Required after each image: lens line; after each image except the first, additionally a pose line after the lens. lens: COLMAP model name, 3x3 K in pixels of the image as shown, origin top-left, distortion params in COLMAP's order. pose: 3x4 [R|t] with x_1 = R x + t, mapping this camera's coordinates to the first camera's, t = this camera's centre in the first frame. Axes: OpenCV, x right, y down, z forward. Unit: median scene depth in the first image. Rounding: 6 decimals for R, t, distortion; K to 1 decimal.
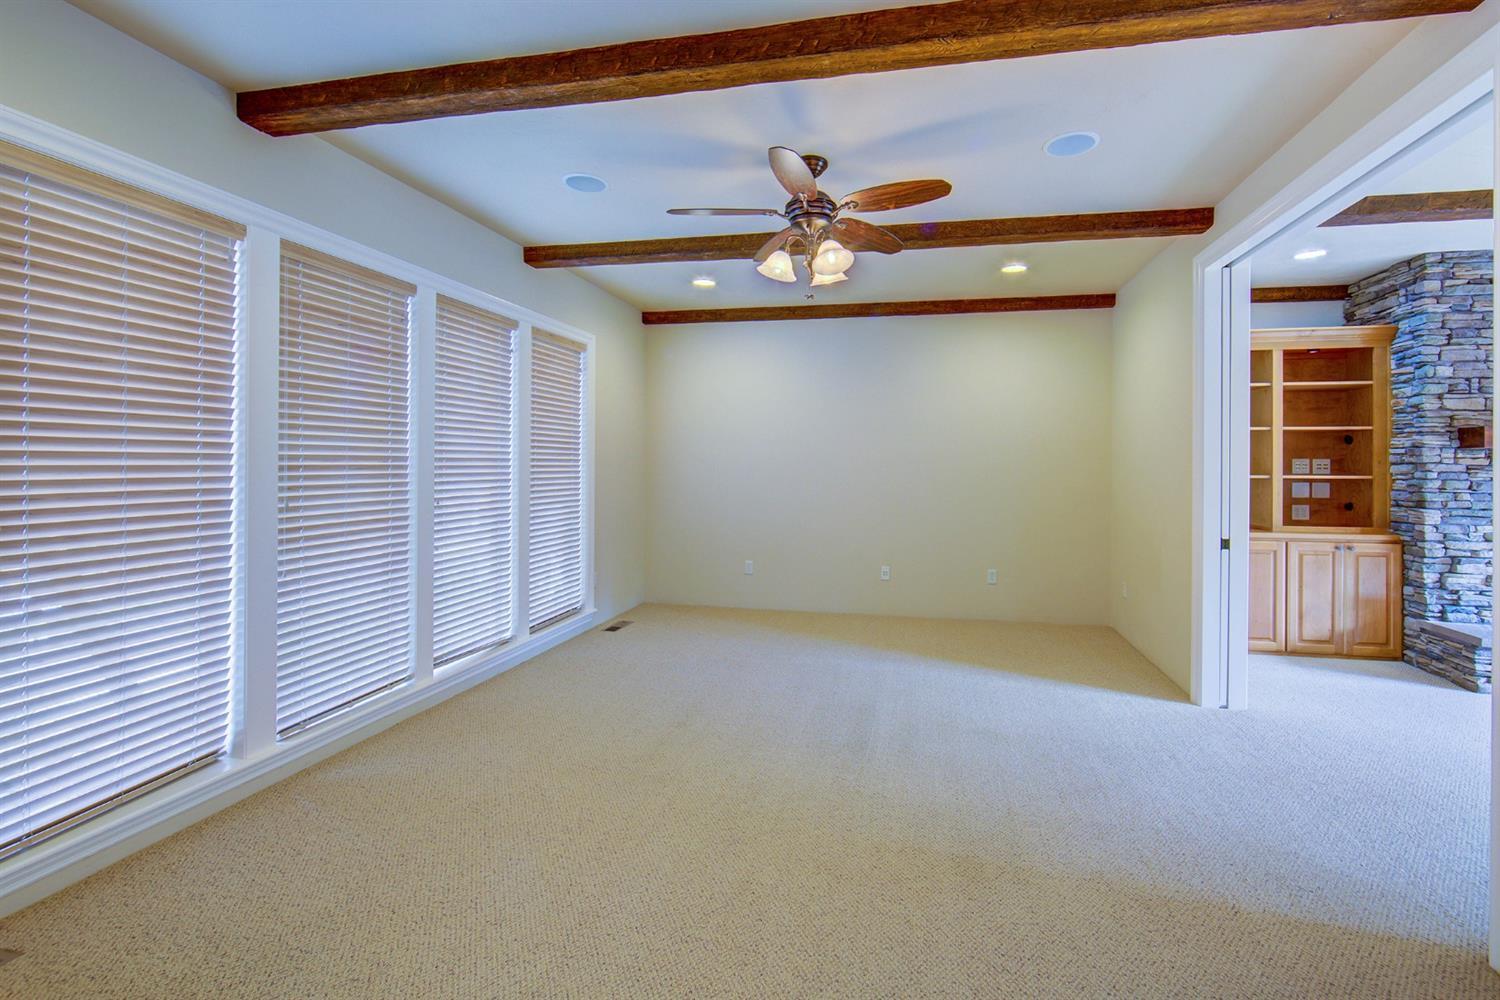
lens RADIAL K [[606.8, 0, 751.5], [0, 606.8, 480.9], [0, 0, 1]] dist [-0.011391, 0.000163]
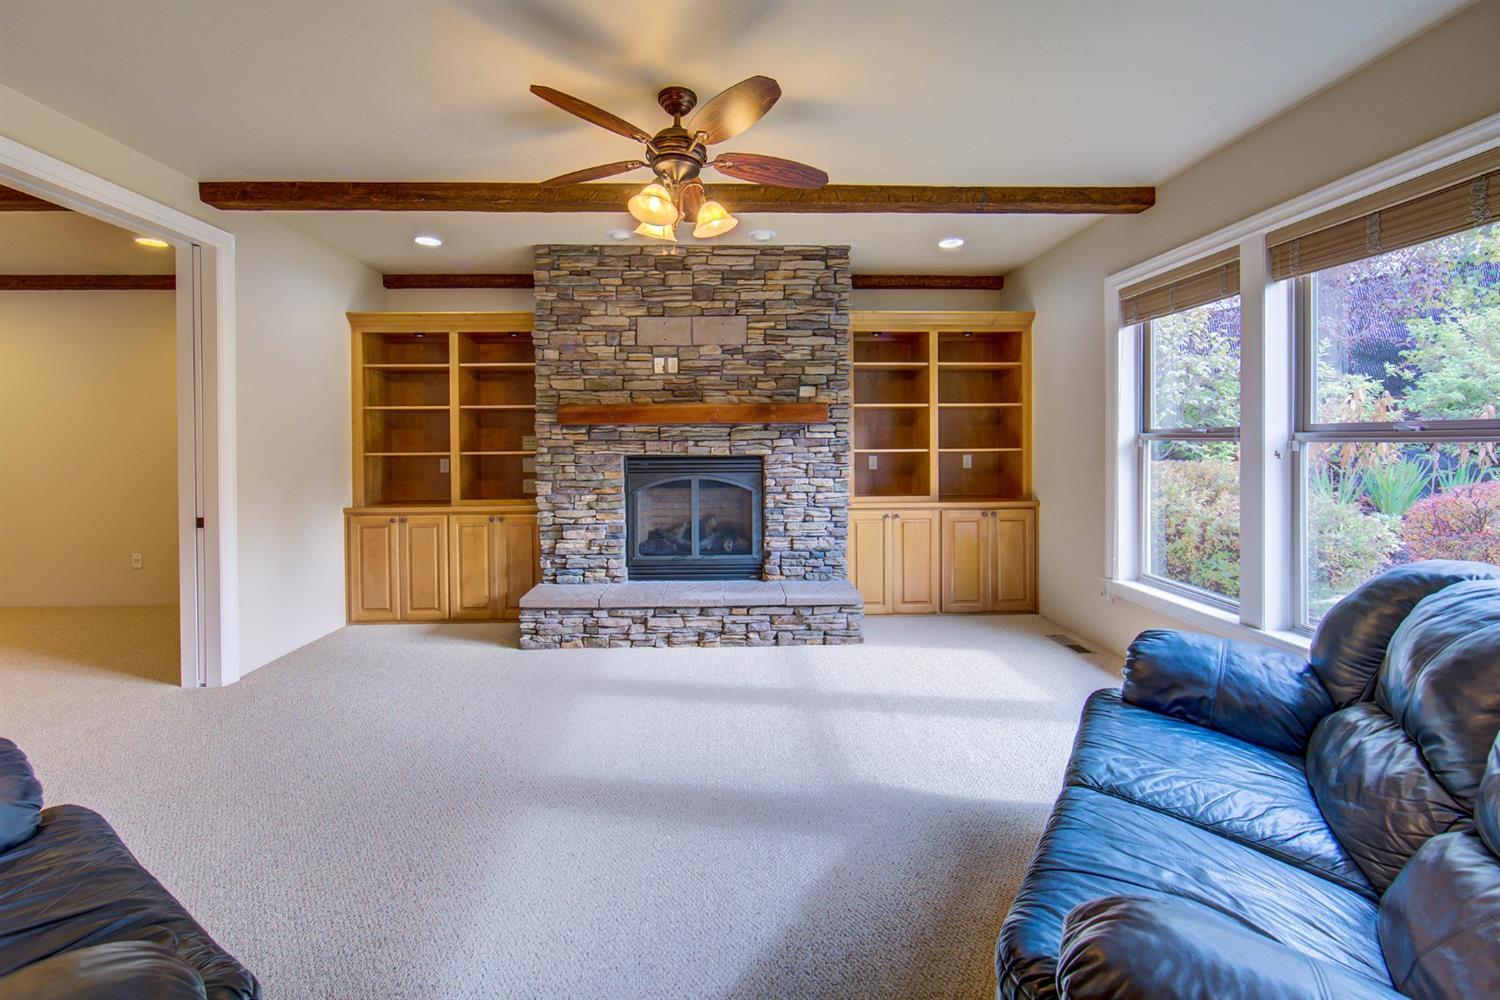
lens RADIAL K [[642.7, 0, 745.7], [0, 642.7, 460.4], [0, 0, 1]] dist [-0.013205, 0.000007]
pose [[0.978083, -0.017517, 0.207477, 1.258825], [0.017509, 0.999845, 0.001875, 0.013810], [-0.207478, 0.001799, 0.978238, -0.218057]]
